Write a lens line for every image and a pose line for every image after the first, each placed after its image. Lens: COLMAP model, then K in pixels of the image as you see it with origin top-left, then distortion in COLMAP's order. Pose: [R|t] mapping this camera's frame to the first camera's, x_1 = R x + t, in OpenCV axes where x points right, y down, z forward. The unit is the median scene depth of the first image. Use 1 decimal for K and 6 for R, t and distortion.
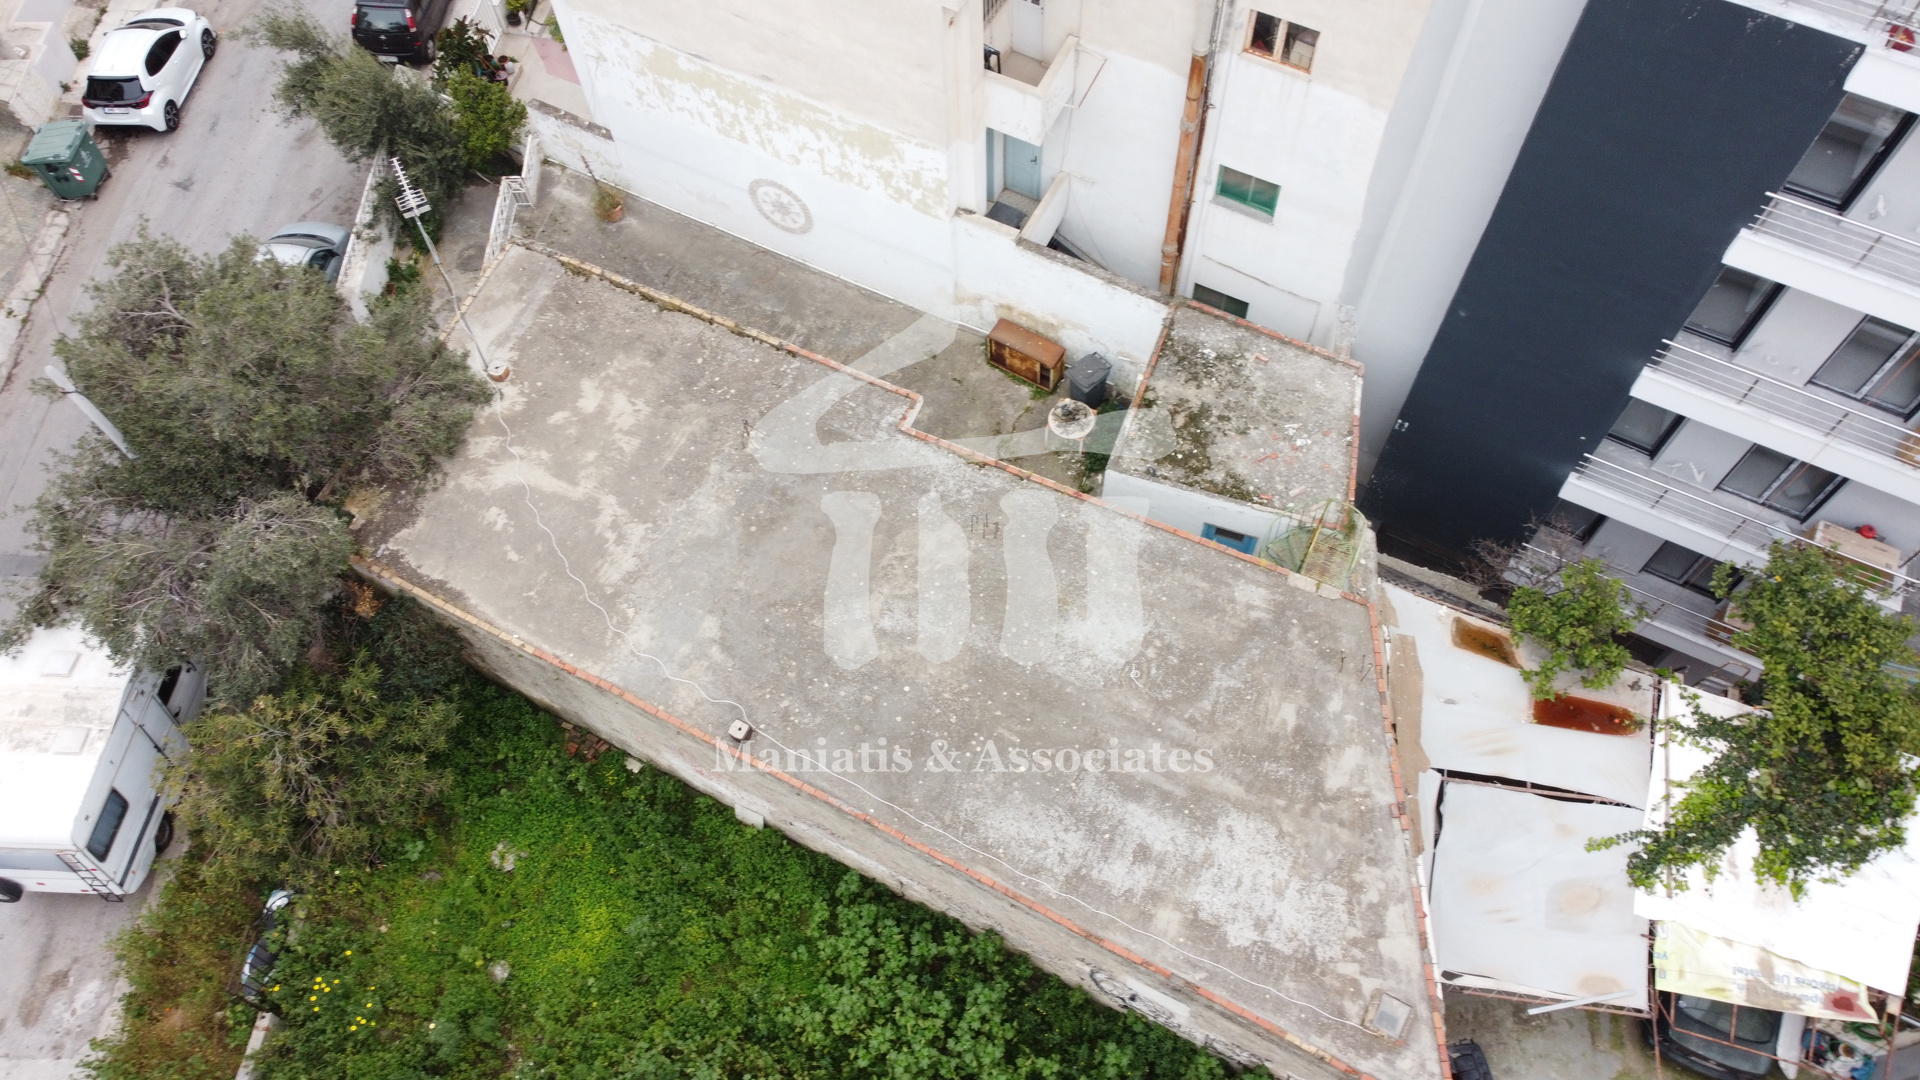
lens RADIAL K [[1430.8, 0, 958.8], [0, 1430.8, 551.5], [0, 0, 1]] dist [0.008501, -0.013298]
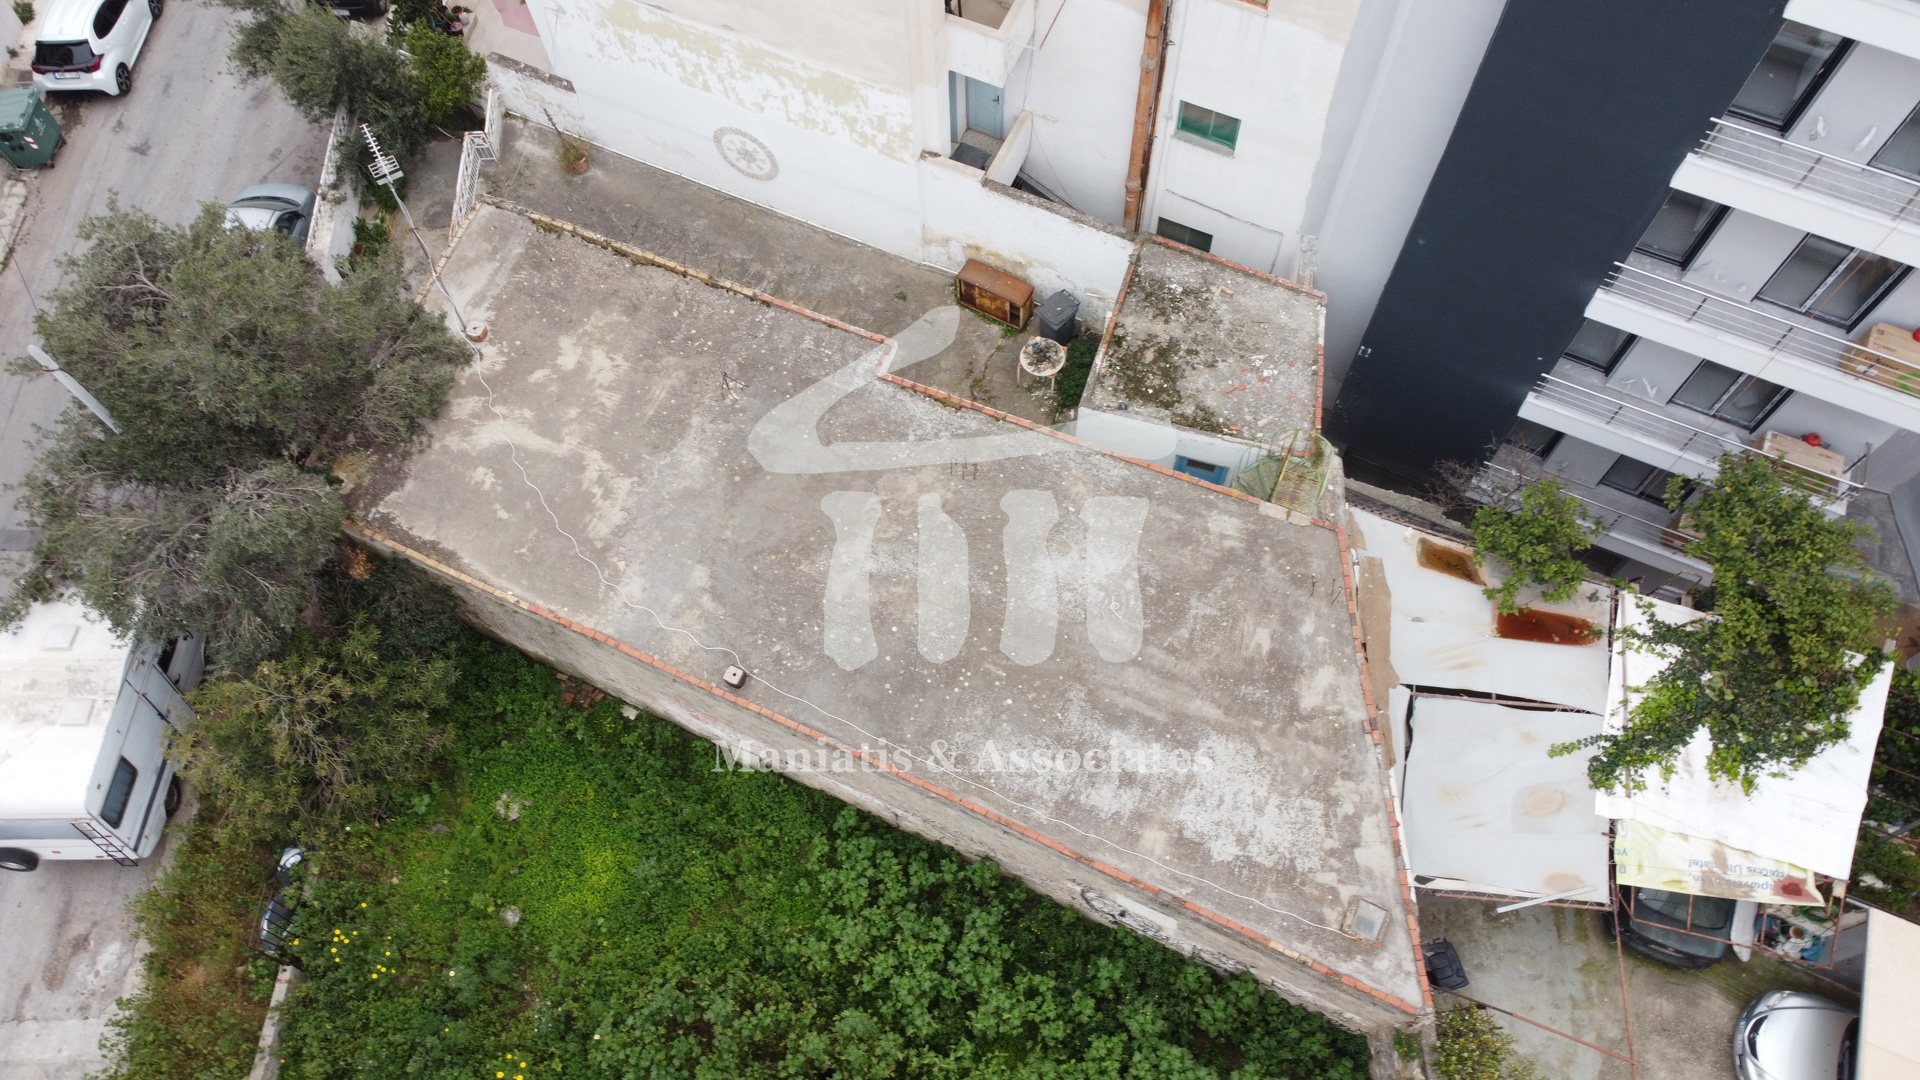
lens RADIAL K [[1430.8, 0, 960.6], [0, 1430.8, 550.3], [0, 0, 1]] dist [0.008501, -0.013298]
pose [[0.999001, -0.039401, 0.021083, -0.007757], [0.038295, 0.997990, 0.050498, -0.010212], [-0.023030, -0.049641, 0.998502, -0.026732]]
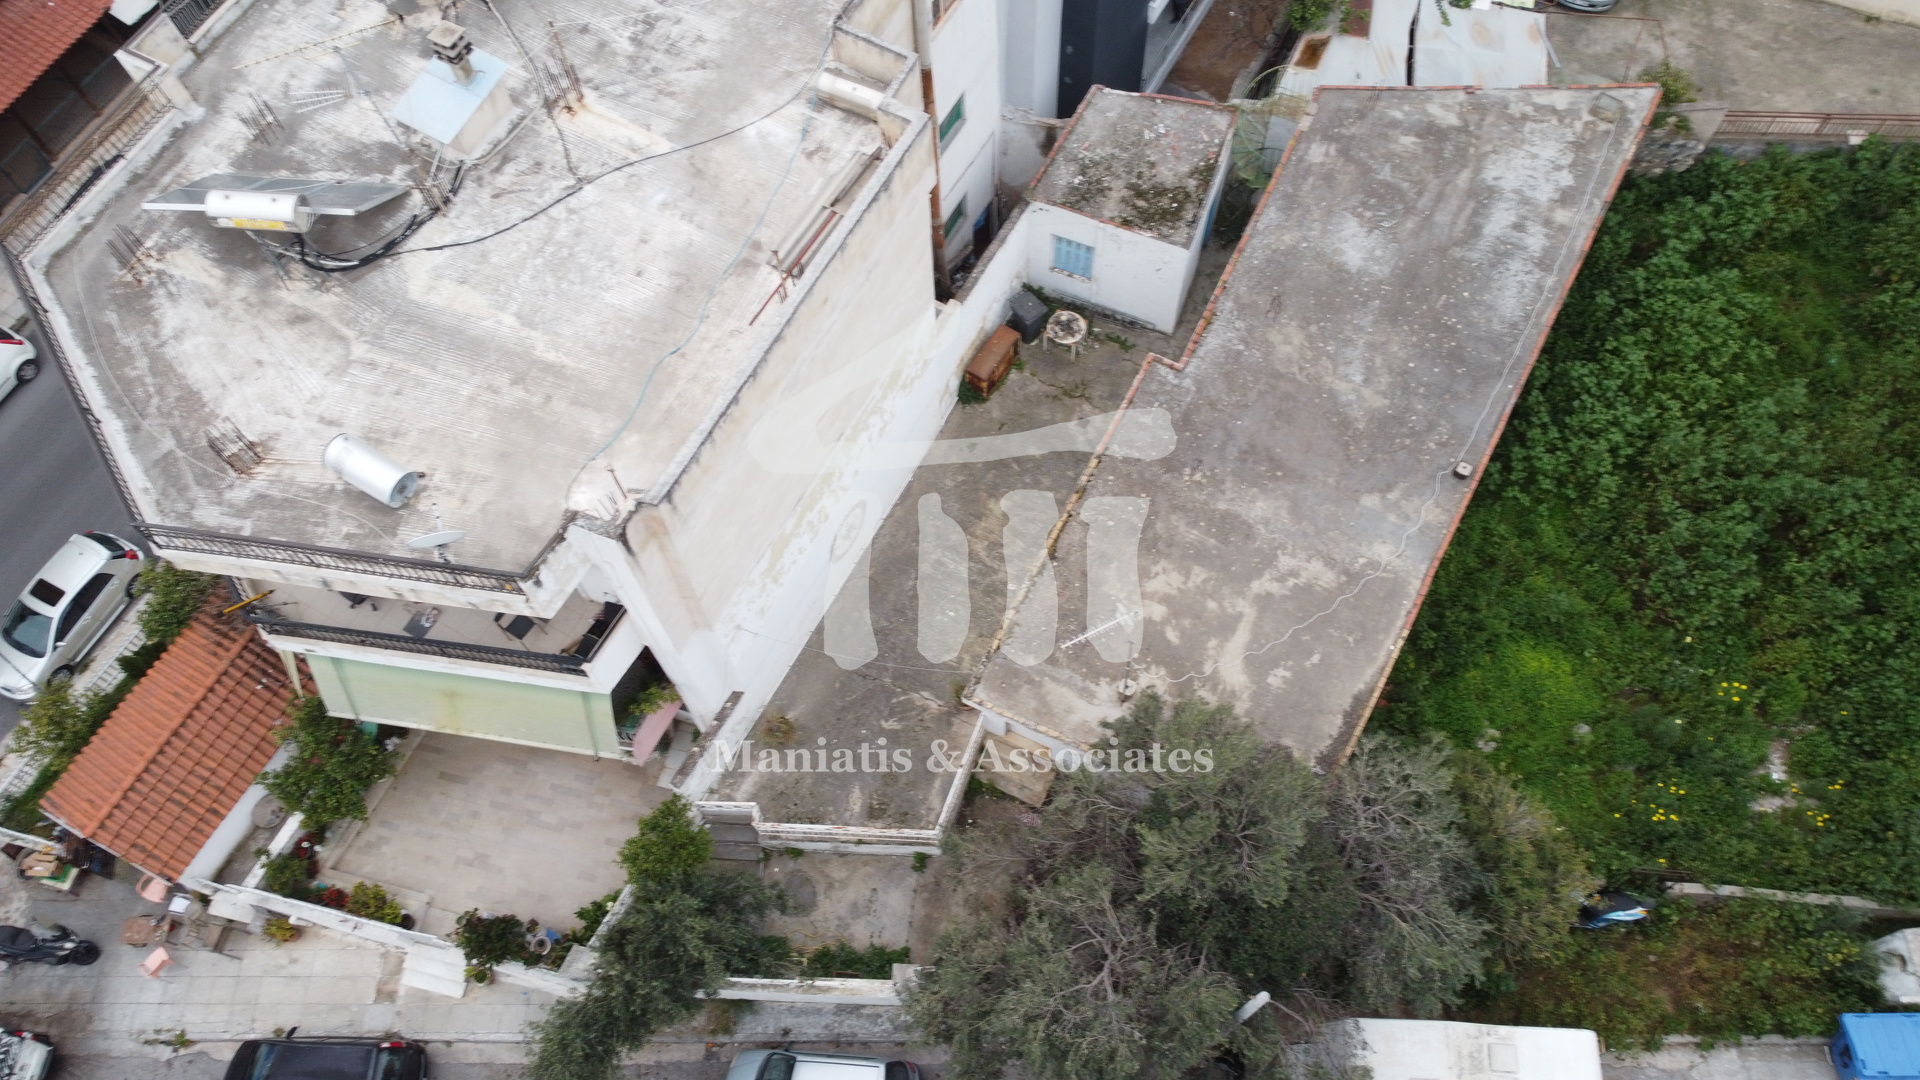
lens RADIAL K [[1430.8, 0, 966.3], [0, 1430.8, 556.6], [0, 0, 1]] dist [0.008501, -0.013298]
pose [[0.031165, -0.900712, 0.433297, -0.732319], [0.896803, 0.216611, 0.385776, -0.697990], [-0.441330, 0.376559, 0.814512, 0.154972]]
